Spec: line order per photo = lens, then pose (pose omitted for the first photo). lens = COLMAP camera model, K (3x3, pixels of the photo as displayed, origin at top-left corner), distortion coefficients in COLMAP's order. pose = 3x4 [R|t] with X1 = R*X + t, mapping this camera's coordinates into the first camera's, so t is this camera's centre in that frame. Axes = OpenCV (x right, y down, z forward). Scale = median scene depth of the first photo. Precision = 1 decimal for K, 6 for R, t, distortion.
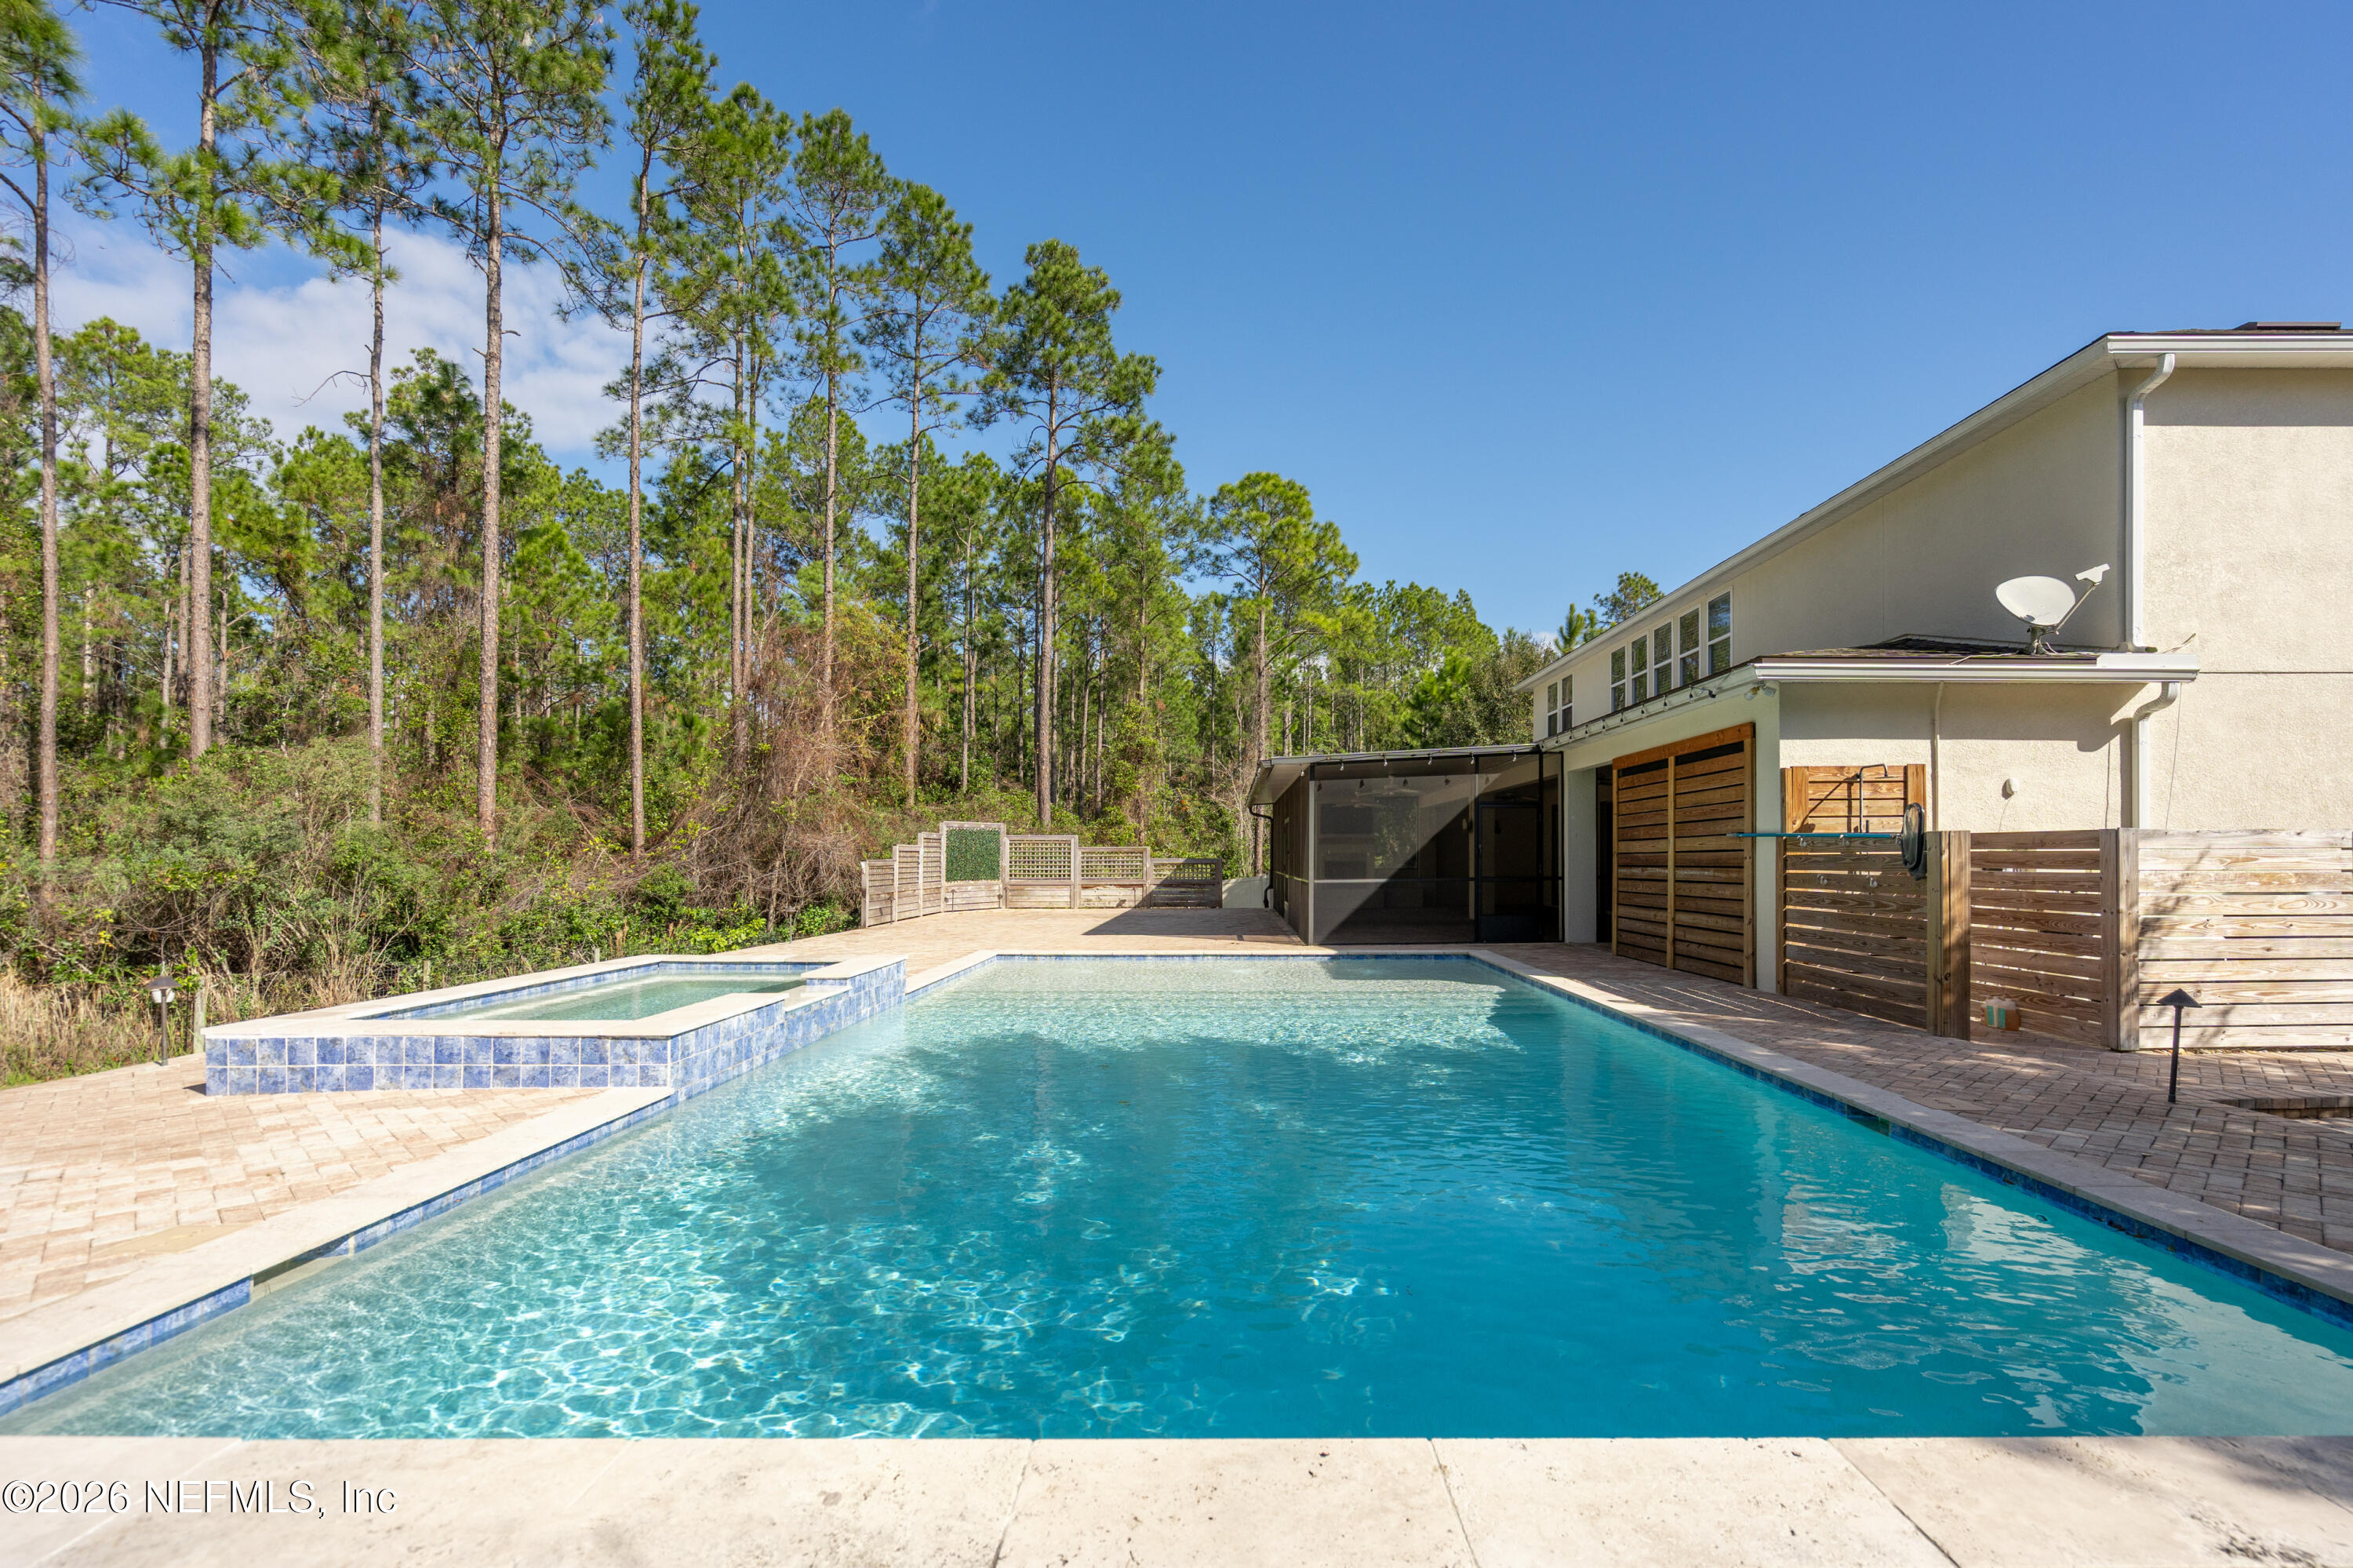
lens RADIAL K [[1141.0, 0, 1257.6], [0, 1141.0, 868.6], [0, 0, 1]] dist [-0.022613, 0.010896]
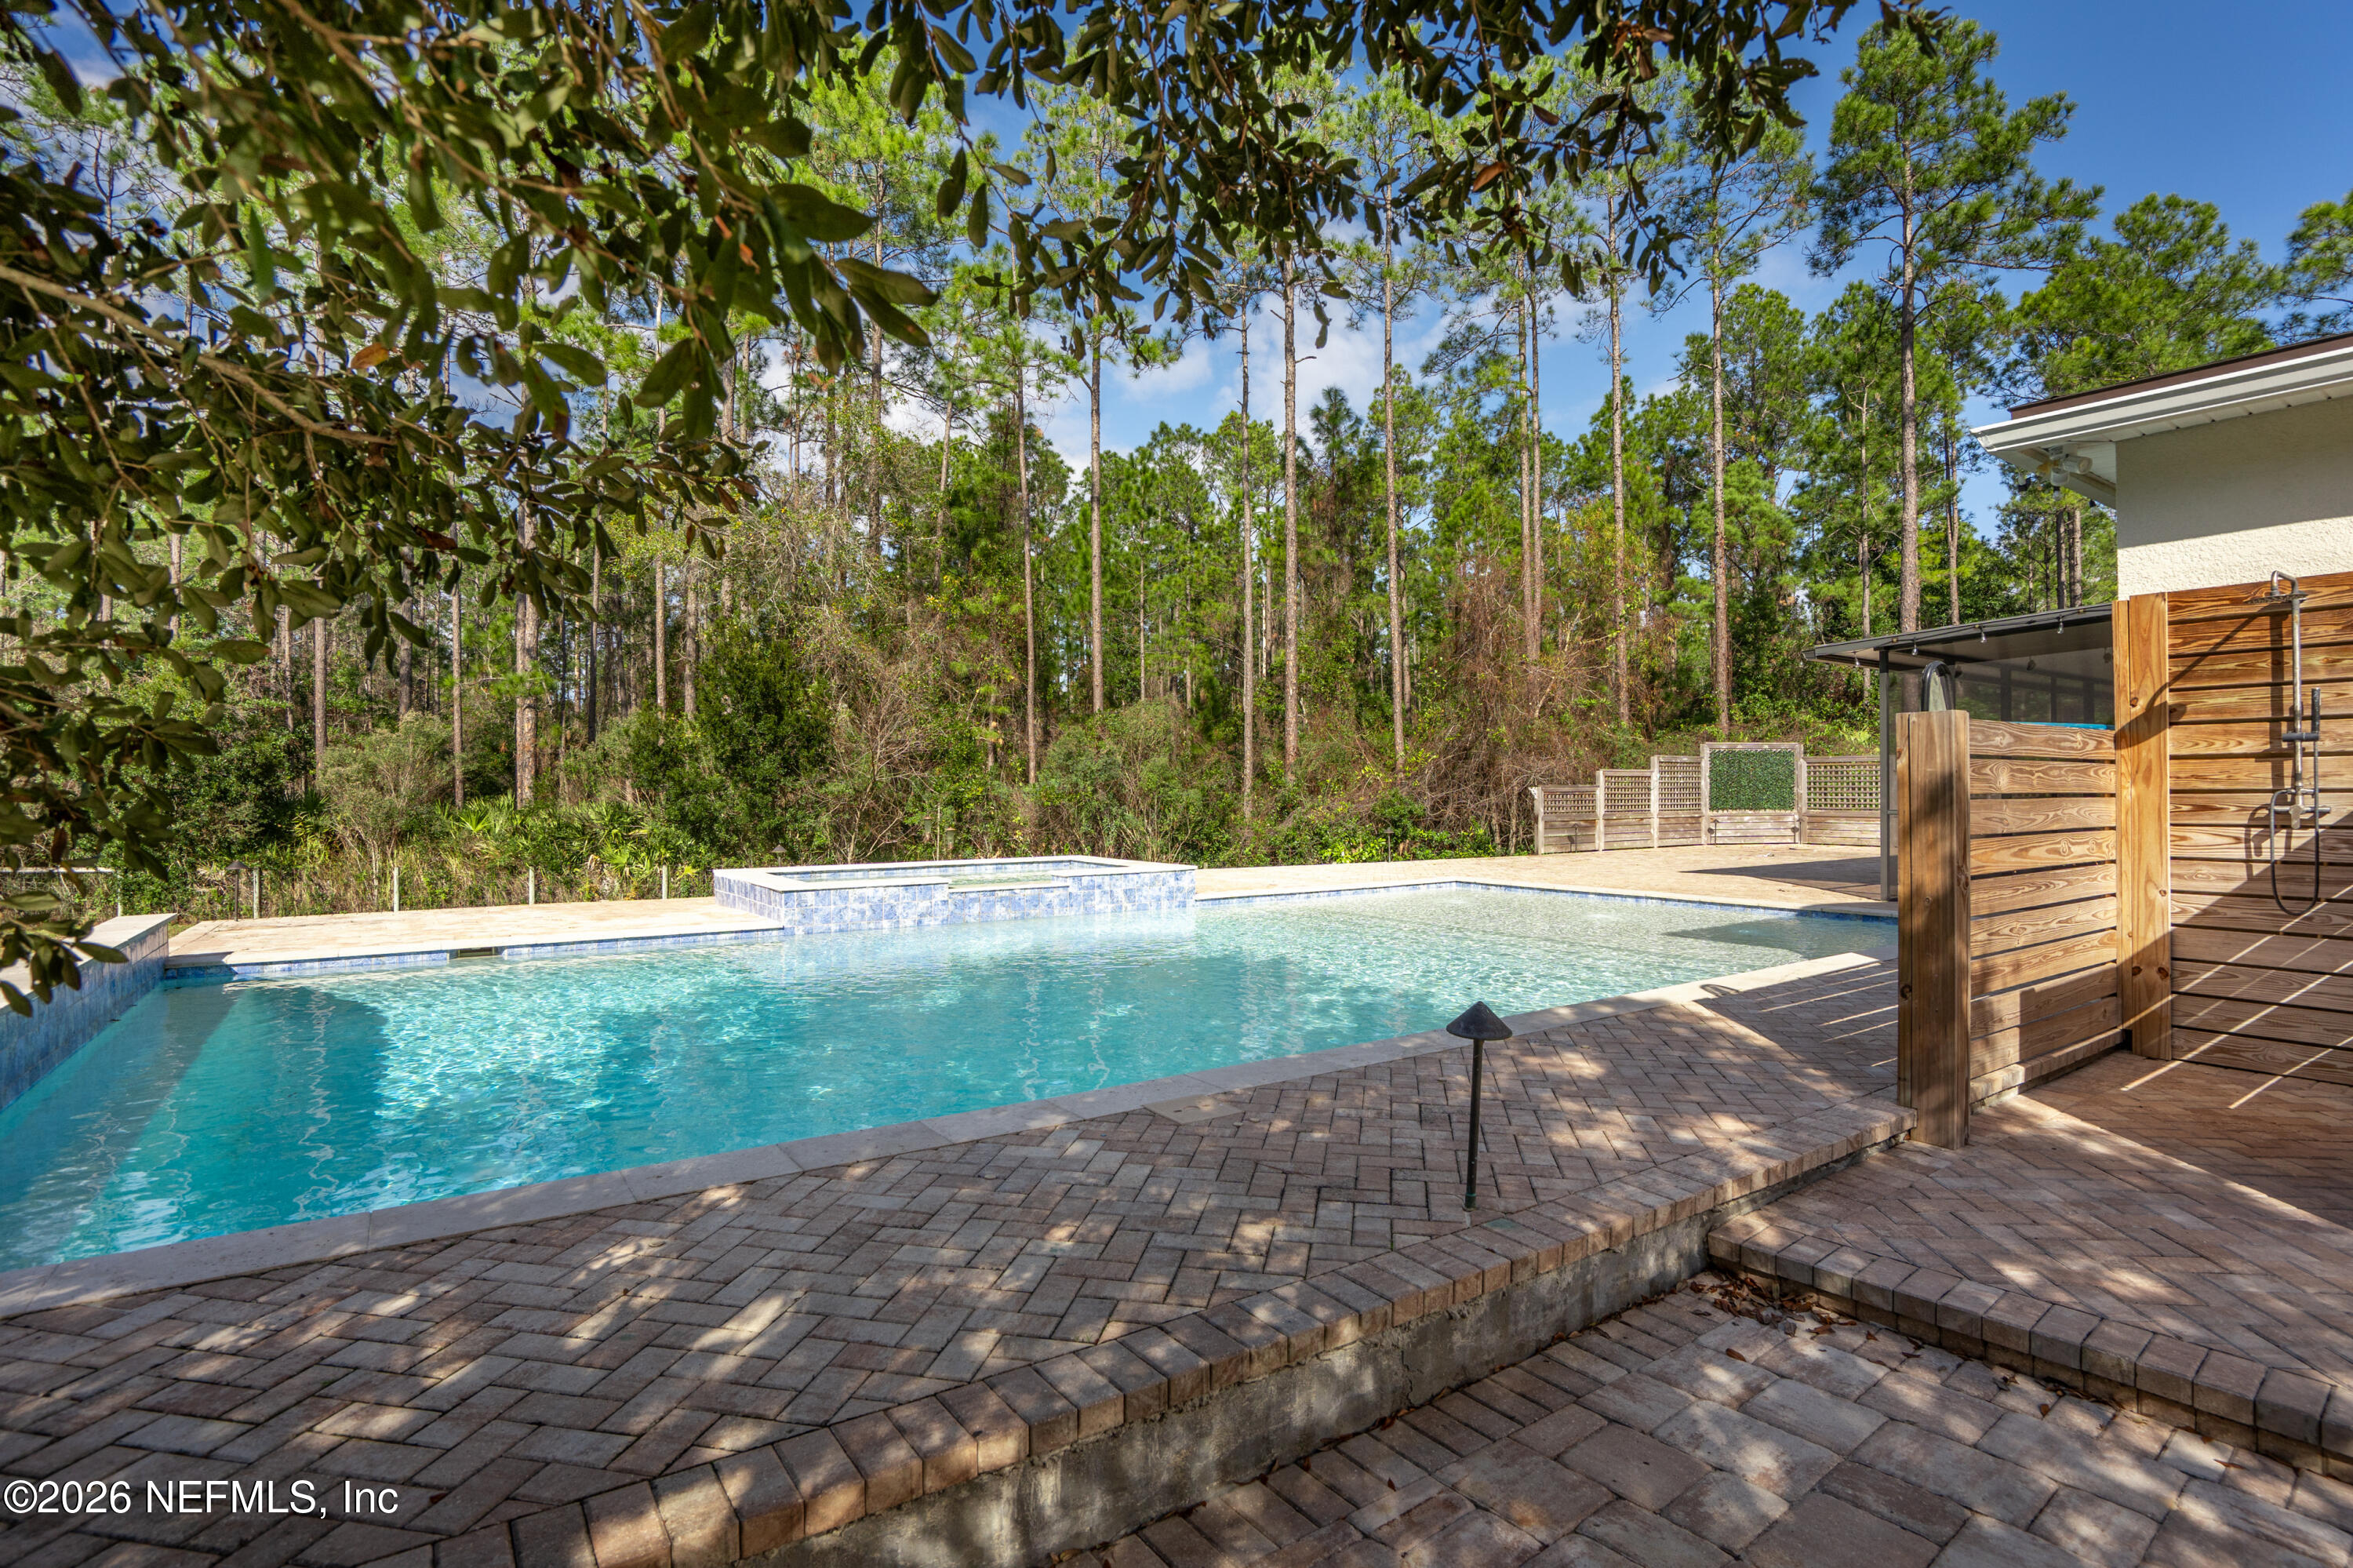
lens RADIAL K [[1192.1, 0, 1207.3], [0, 1192.1, 774.2], [0, 0, 1]] dist [-0.030497, 0.014652]
pose [[0.571257, -0.011195, -0.820695, 0.272638], [-0.005773, 0.999827, -0.017658, 0.001727], [0.820751, 0.014825, 0.571094, 0.135067]]
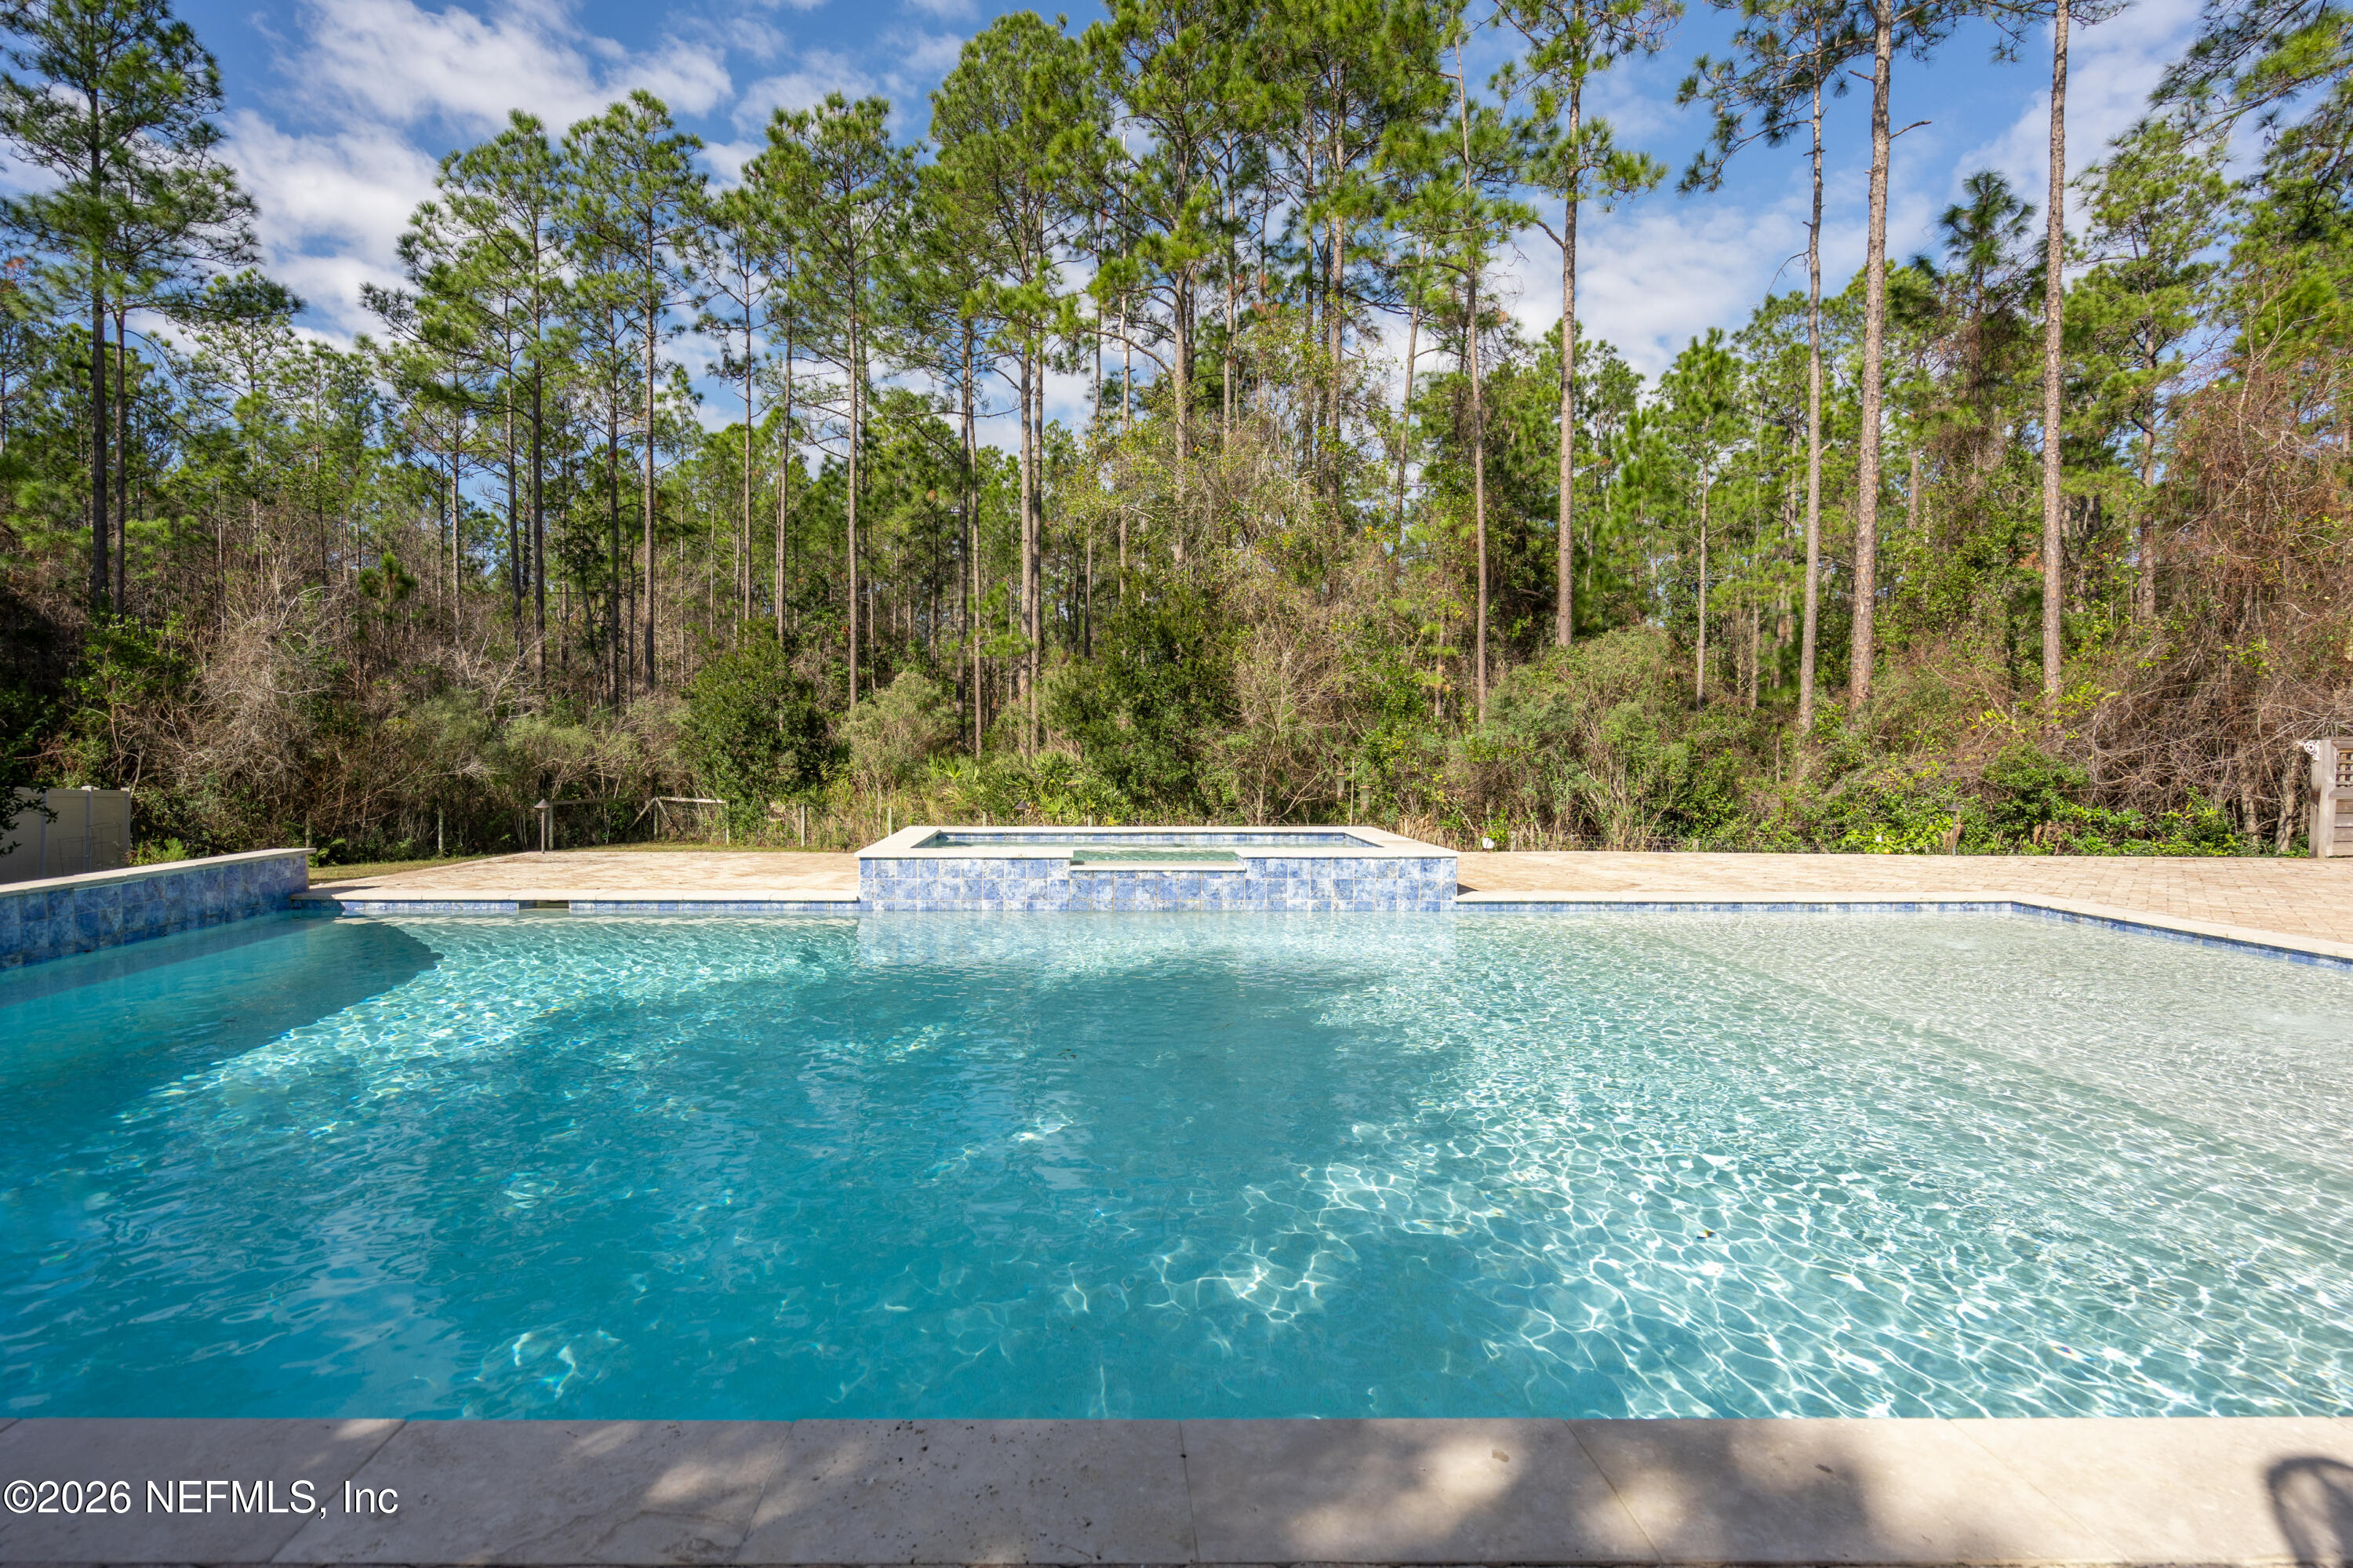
lens RADIAL K [[1141.0, 0, 1053.3], [0, 1141.0, 778.8], [0, 0, 1]] dist [-0.022613, 0.010896]
pose [[-0.032576, 0.030721, -0.998997, 0.191855], [-0.010919, 0.999457, 0.031092, 0.001392], [0.999410, 0.011921, -0.032223, 0.304237]]
